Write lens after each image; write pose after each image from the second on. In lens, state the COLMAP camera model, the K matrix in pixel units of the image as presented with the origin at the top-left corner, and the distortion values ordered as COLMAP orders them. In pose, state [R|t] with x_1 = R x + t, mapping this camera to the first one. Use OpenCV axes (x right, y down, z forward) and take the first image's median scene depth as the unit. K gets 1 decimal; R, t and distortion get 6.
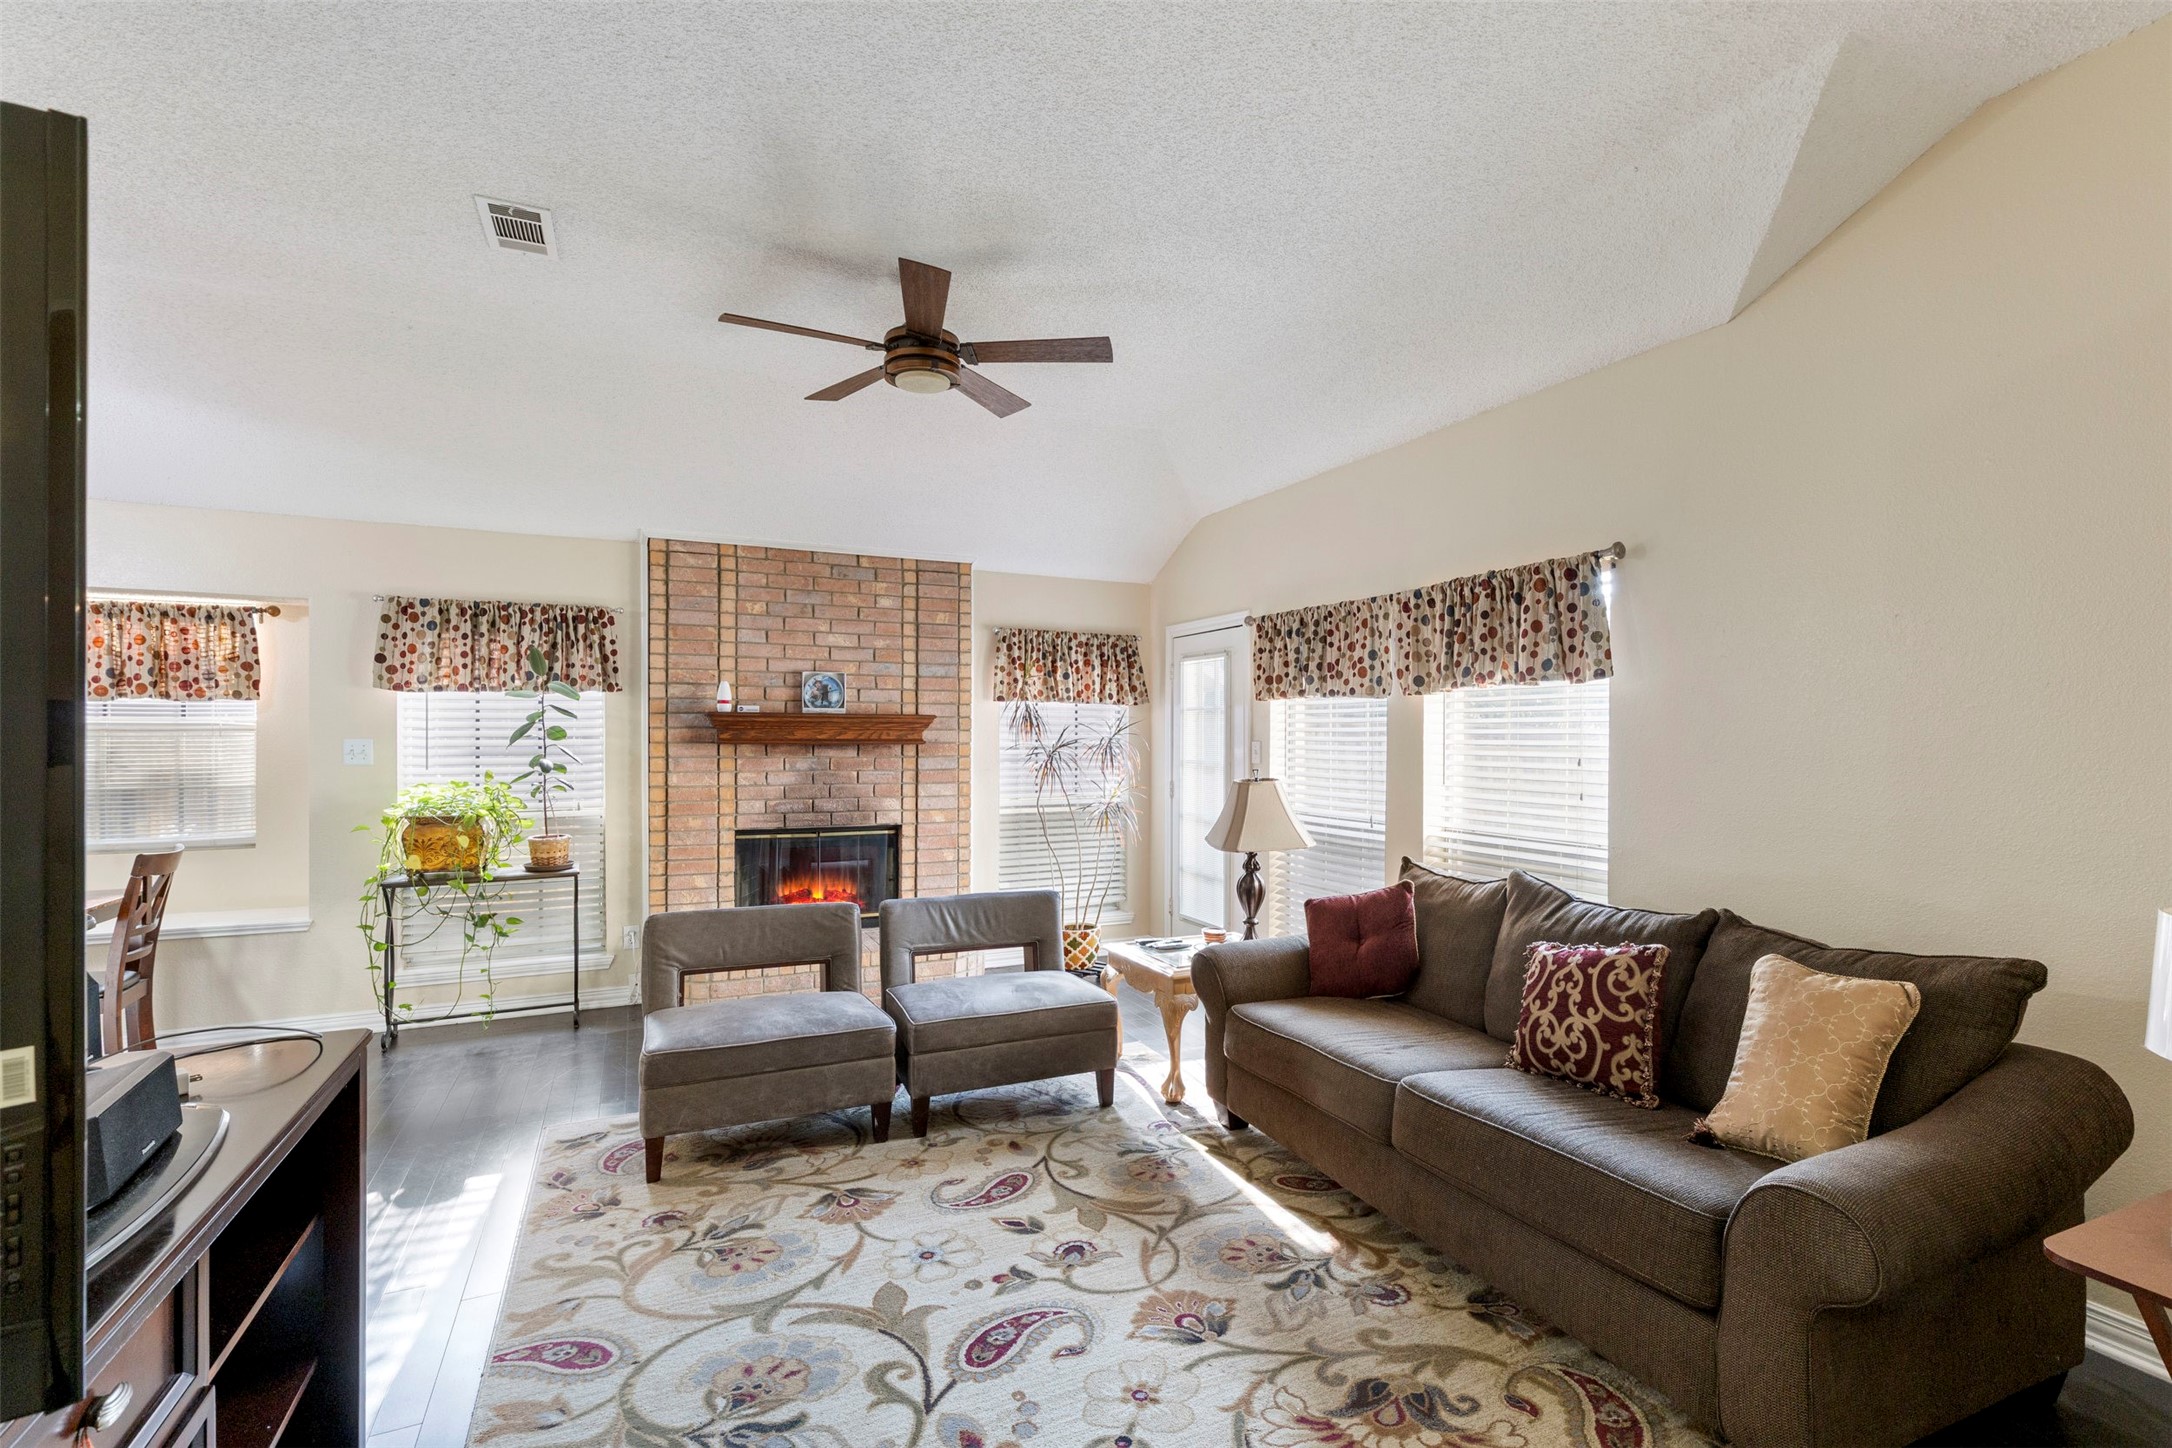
lens RADIAL K [[979.4, 0, 1095.3], [0, 979.4, 736.5], [0, 0, 1]] dist [0.005281, -0.000889]
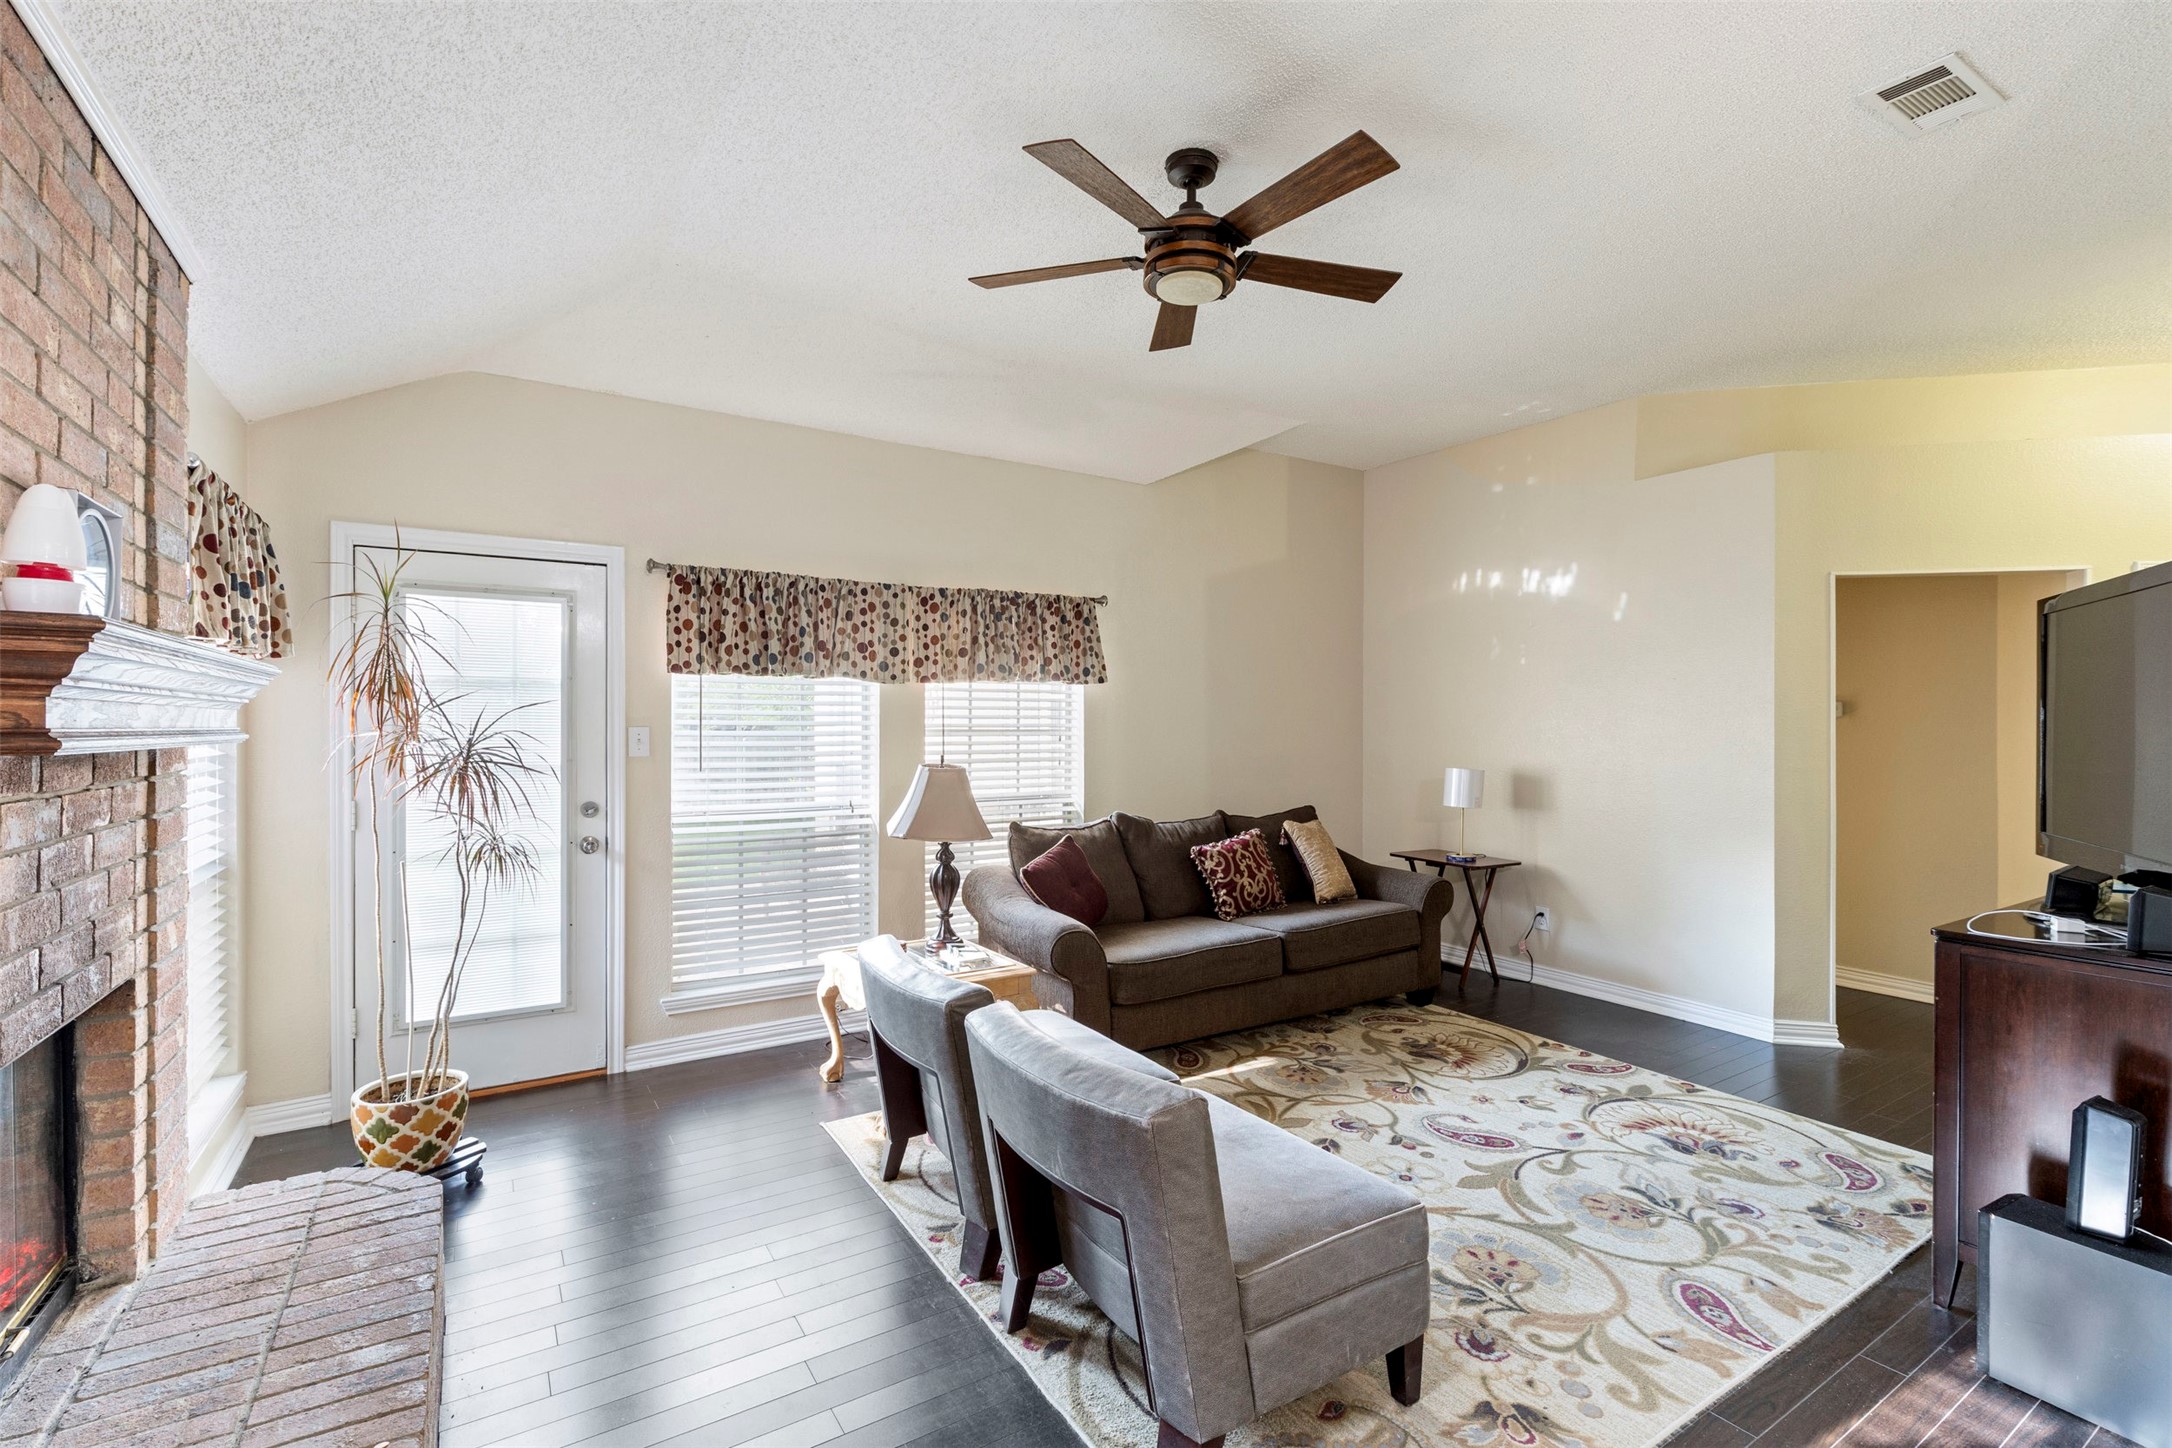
lens RADIAL K [[979.4, 0, 1111.8], [0, 979.4, 724.2], [0, 0, 1]] dist [0.005281, -0.000889]
pose [[-0.145044, -0.004480, 0.989415, -0.722019], [-0.001089, 0.999990, 0.004368, -0.000928], [-0.989425, -0.000444, -0.145047, 0.871449]]
